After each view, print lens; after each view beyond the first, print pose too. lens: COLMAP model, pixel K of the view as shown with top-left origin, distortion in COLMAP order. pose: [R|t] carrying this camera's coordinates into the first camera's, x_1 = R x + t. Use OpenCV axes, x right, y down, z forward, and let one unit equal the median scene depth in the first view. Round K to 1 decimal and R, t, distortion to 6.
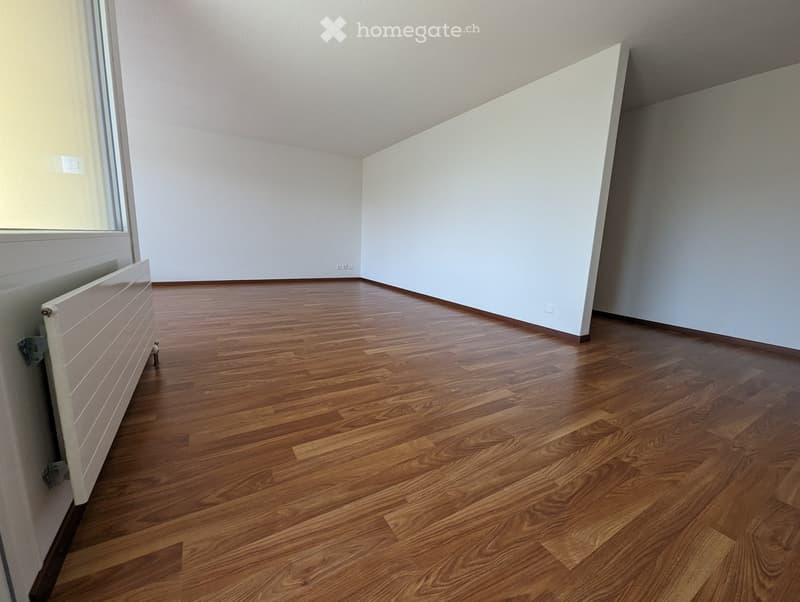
lens RADIAL K [[334.0, 0, 400.0], [0, 334.0, 301.0], [0, 0, 1]] dist [-0.000627, 0.000214]
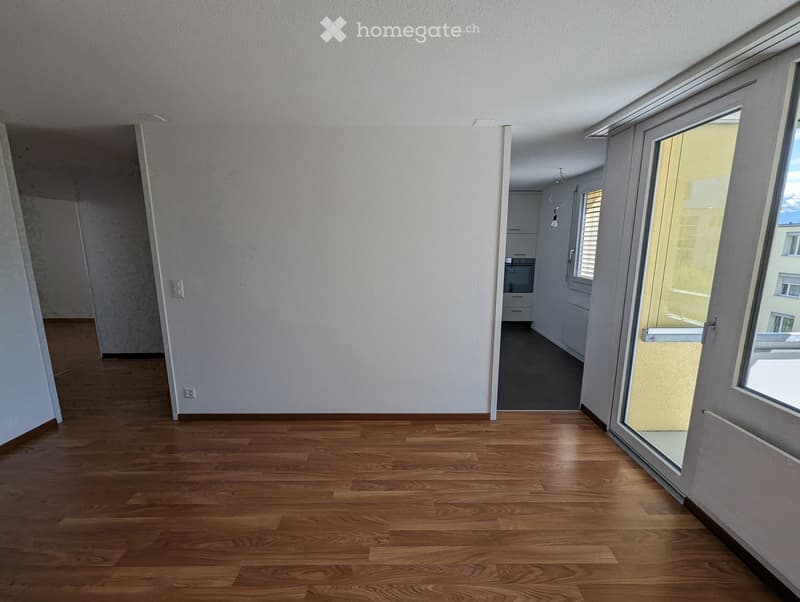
lens RADIAL K [[334.0, 0, 400.0], [0, 334.0, 301.0], [0, 0, 1]] dist [-0.000627, 0.000214]
pose [[-0.858660, -0.124959, 0.497080, -0.118763], [0.061130, 0.937935, 0.341381, -0.873800], [-0.508887, 0.323517, -0.797729, 1.967251]]
